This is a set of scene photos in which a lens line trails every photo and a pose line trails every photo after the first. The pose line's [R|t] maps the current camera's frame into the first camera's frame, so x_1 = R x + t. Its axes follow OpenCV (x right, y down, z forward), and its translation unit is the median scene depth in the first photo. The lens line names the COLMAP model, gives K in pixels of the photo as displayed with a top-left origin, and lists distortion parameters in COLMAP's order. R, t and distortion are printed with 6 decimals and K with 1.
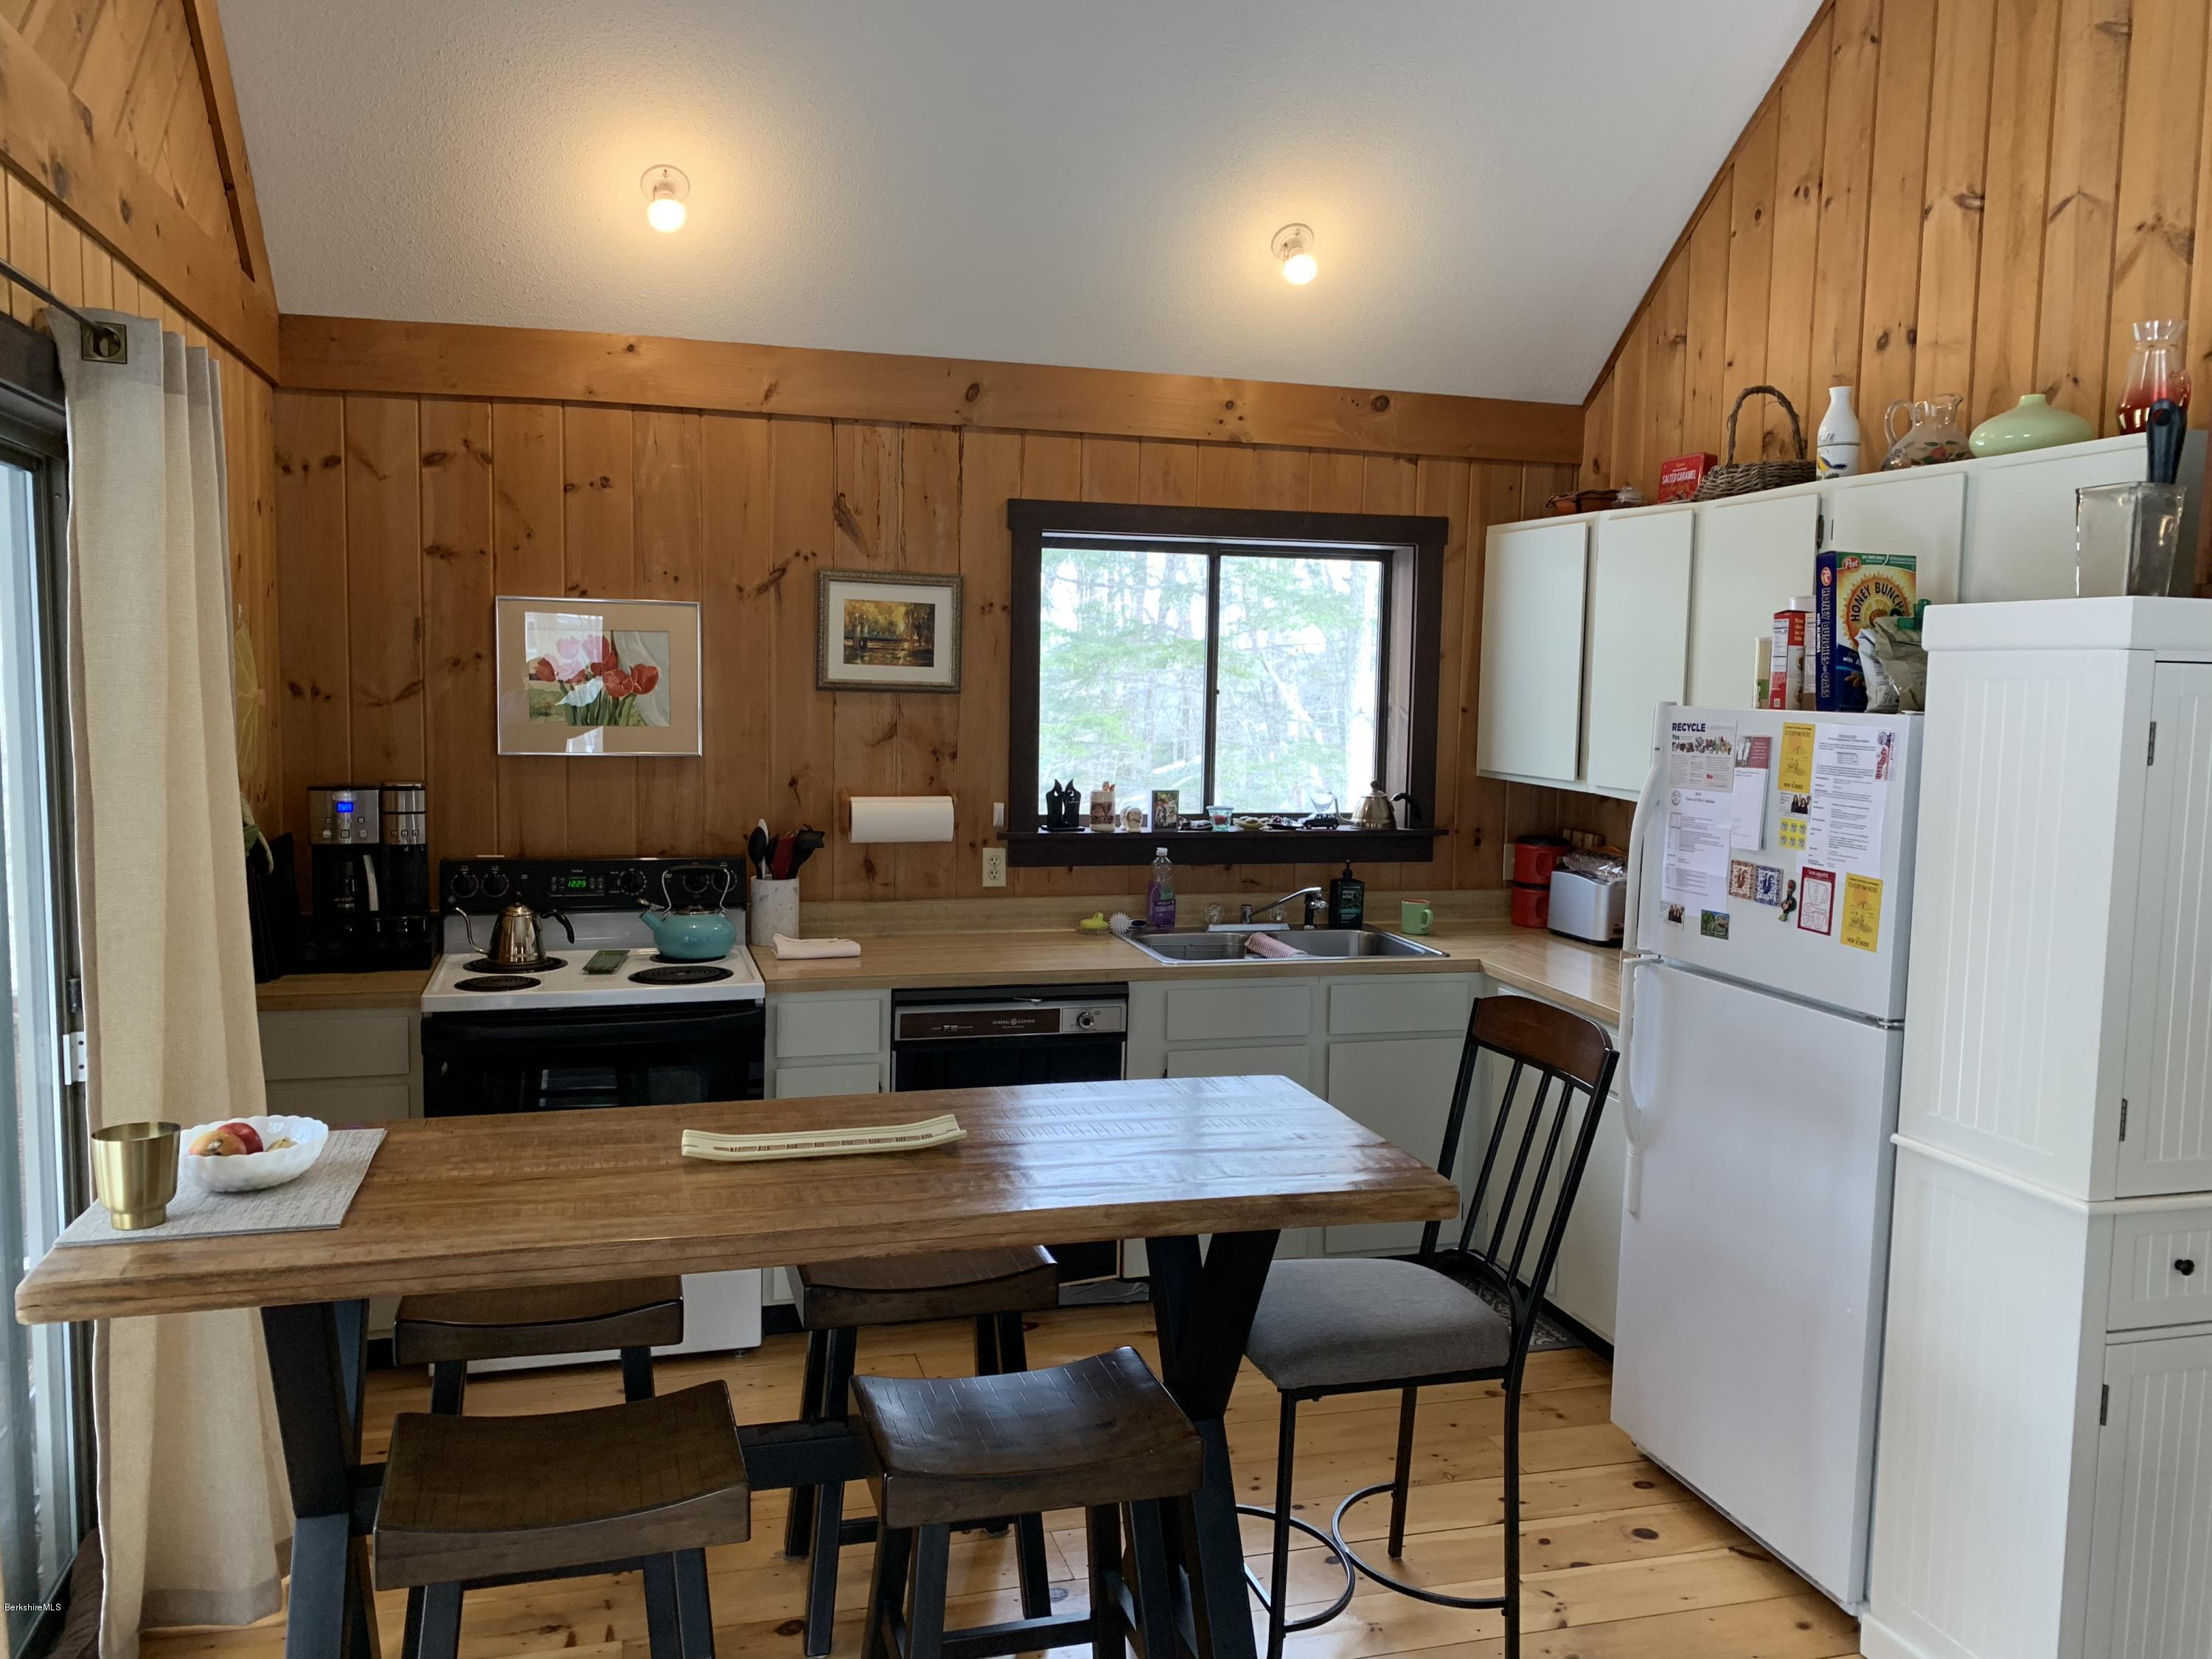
lens RADIAL K [[1695.3, 0, 1101.4], [0, 1695.3, 839.5], [0, 0, 1]] dist [0.116512, -0.301424]
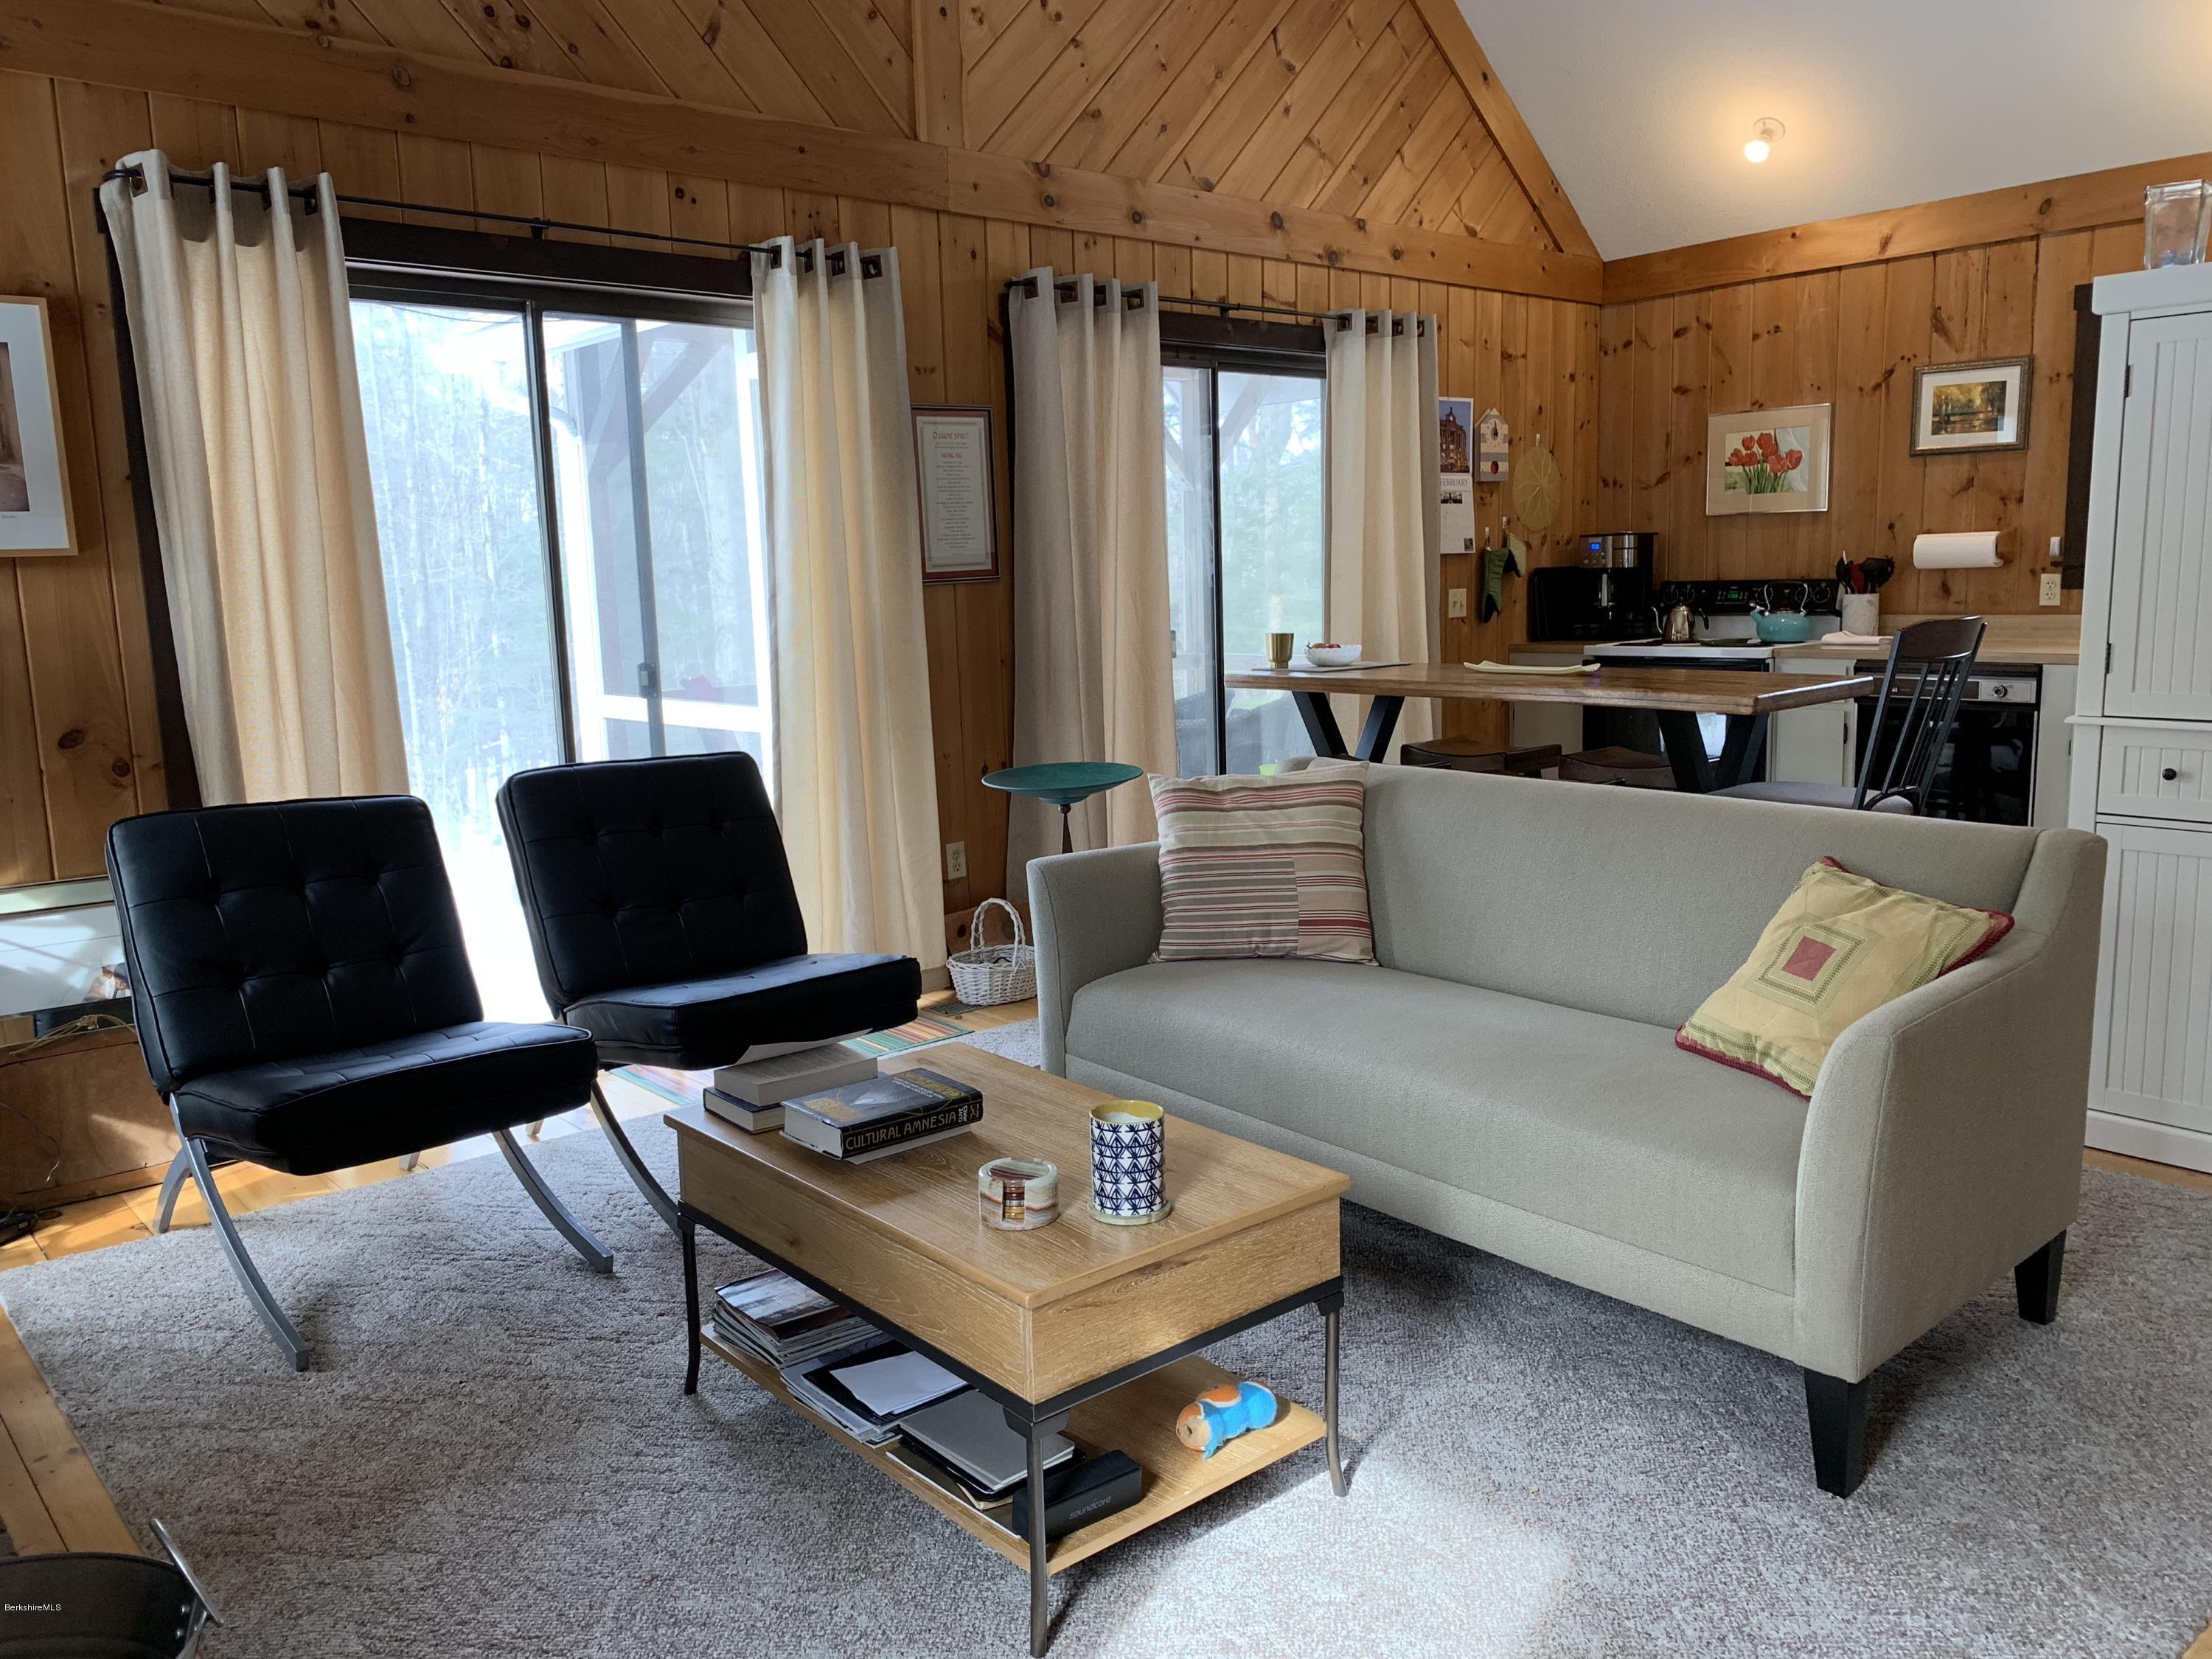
lens RADIAL K [[1685.7, 0, 1090.0], [0, 1685.7, 827.7], [0, 0, 1]] dist [0.007131, 0.001046]
pose [[0.414526, 0.107950, -0.903612, 0.817526], [-0.054061, 0.994107, 0.093961, 0.116422], [0.908430, 0.009901, 0.417919, -0.162473]]
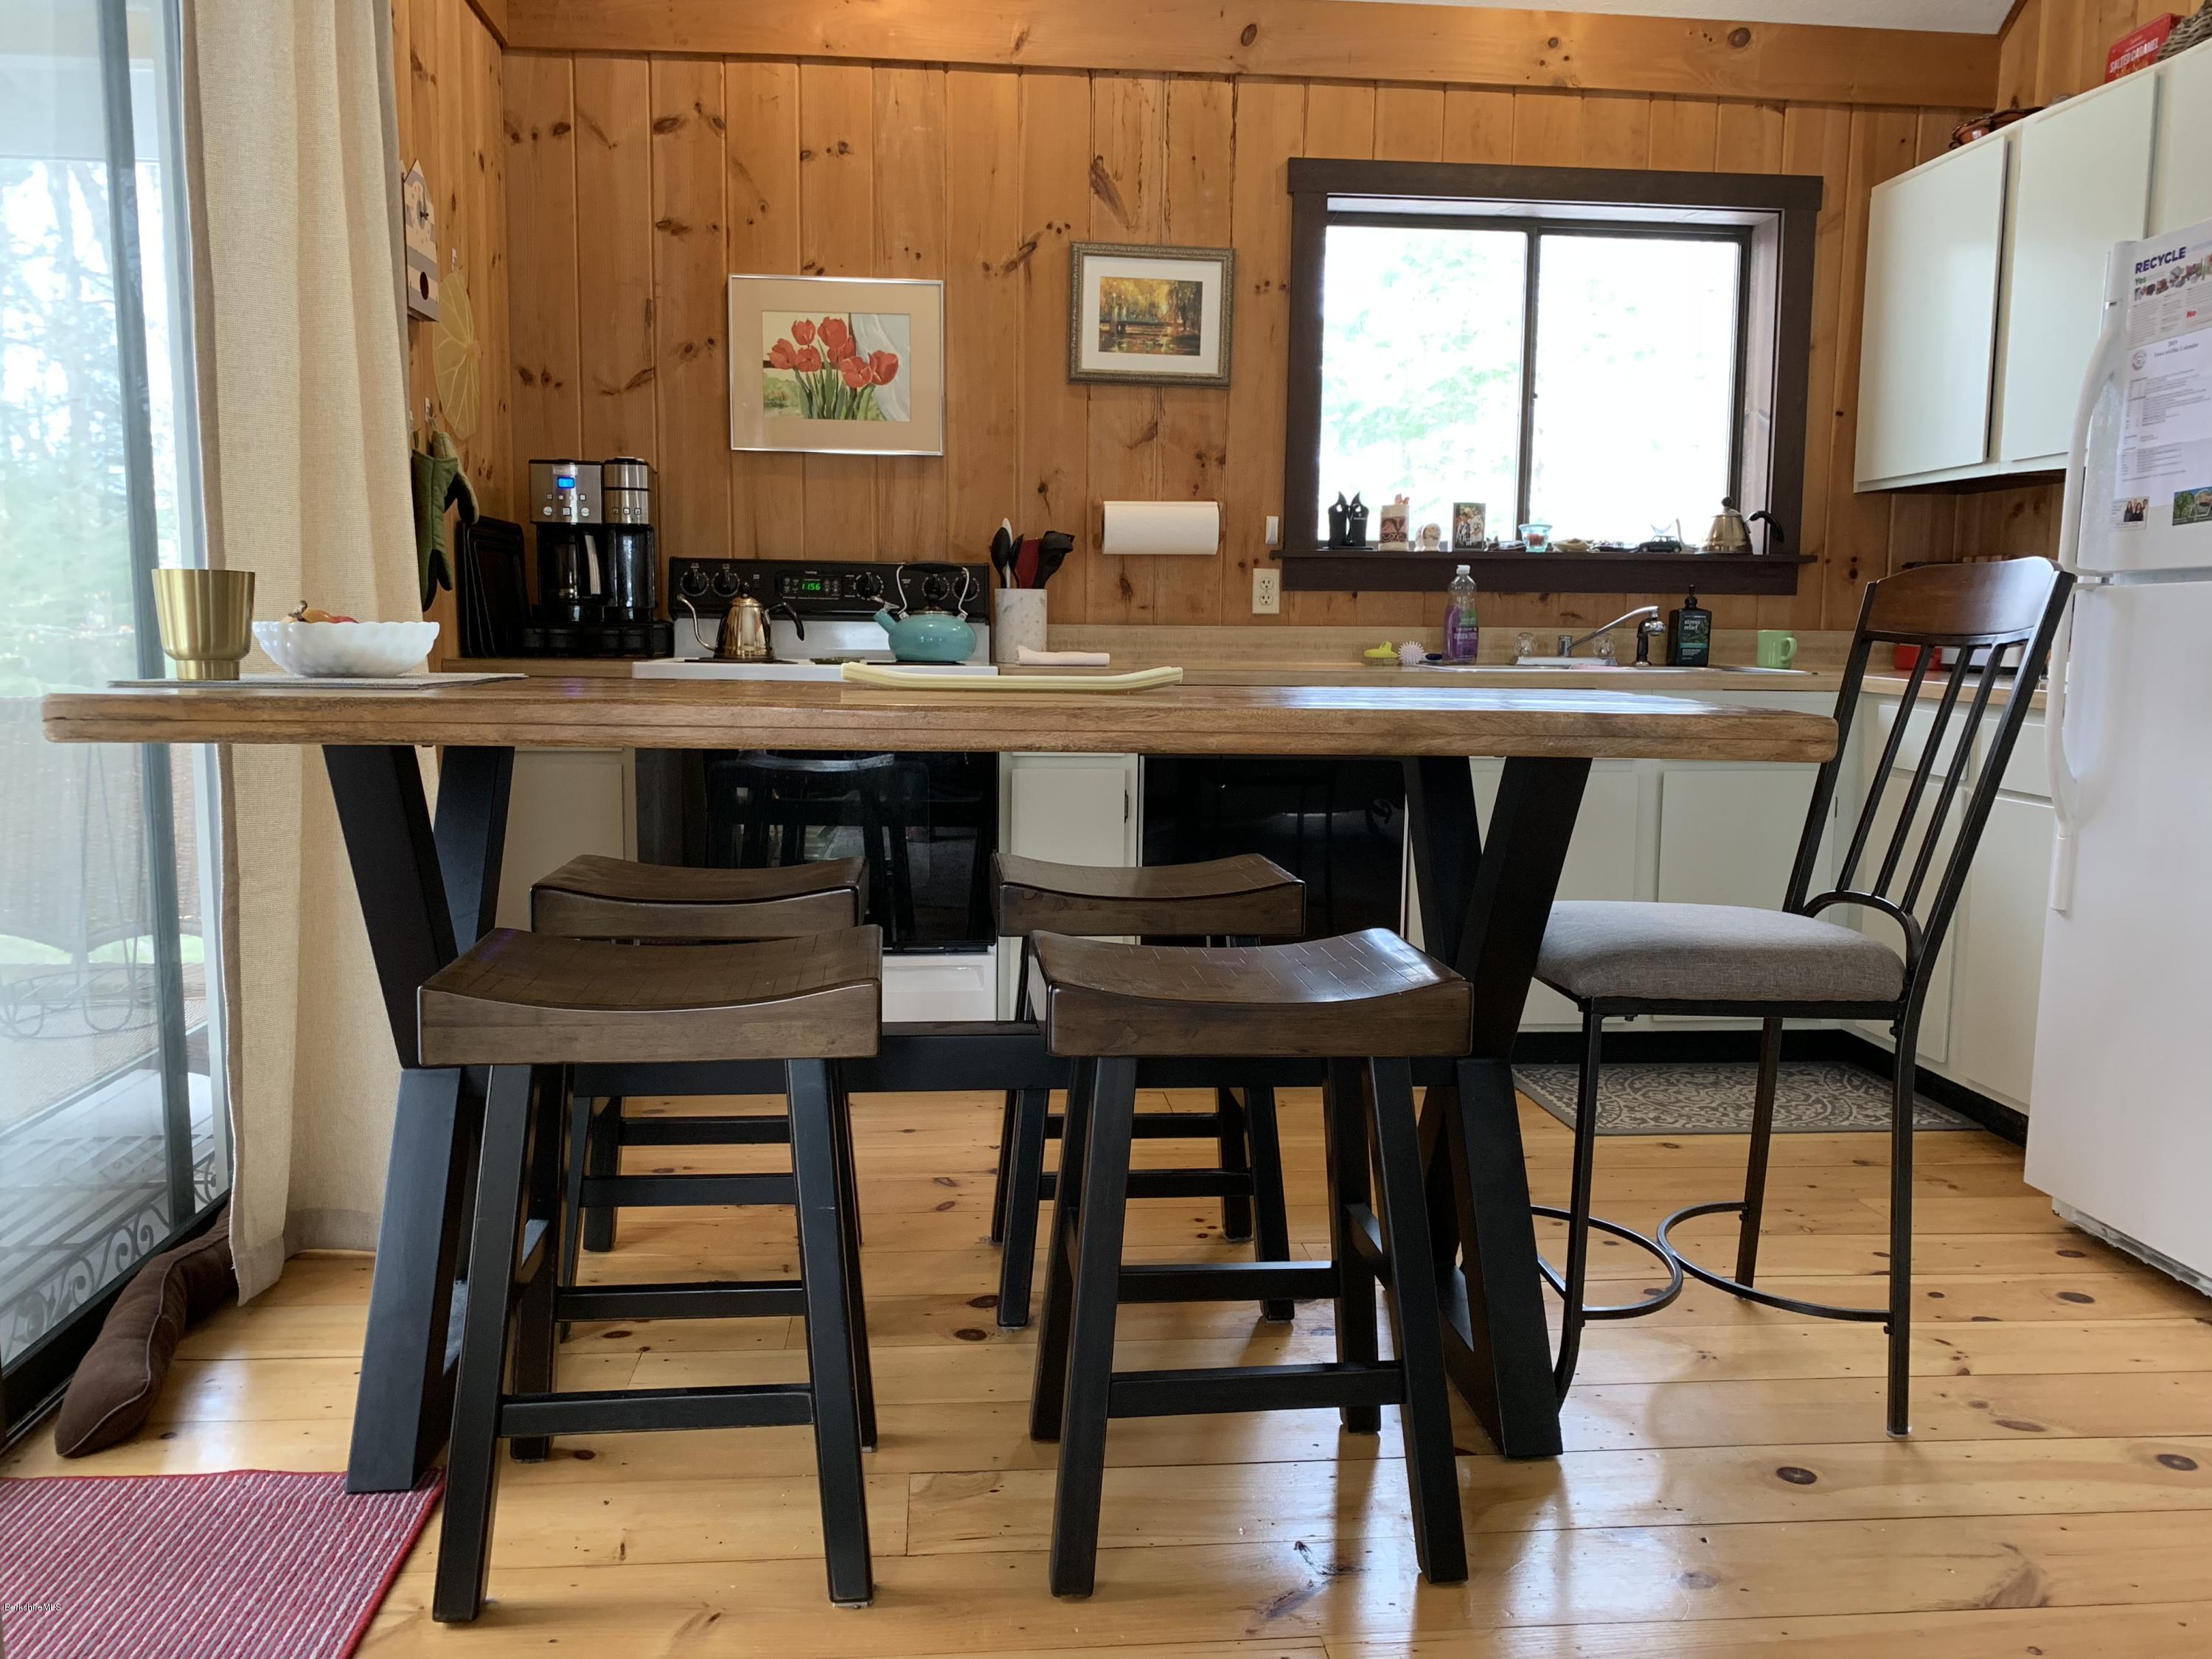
lens RADIAL K [[1718.5, 0, 1080.9], [0, 1718.5, 877.8], [0, 0, 1]] dist [0.004881, -0.005881]
pose [[0.981100, 0.014561, -0.192955, 0.016605], [-0.010827, 0.999733, 0.020390, 0.153928], [0.193200, -0.017915, 0.980996, 0.112263]]
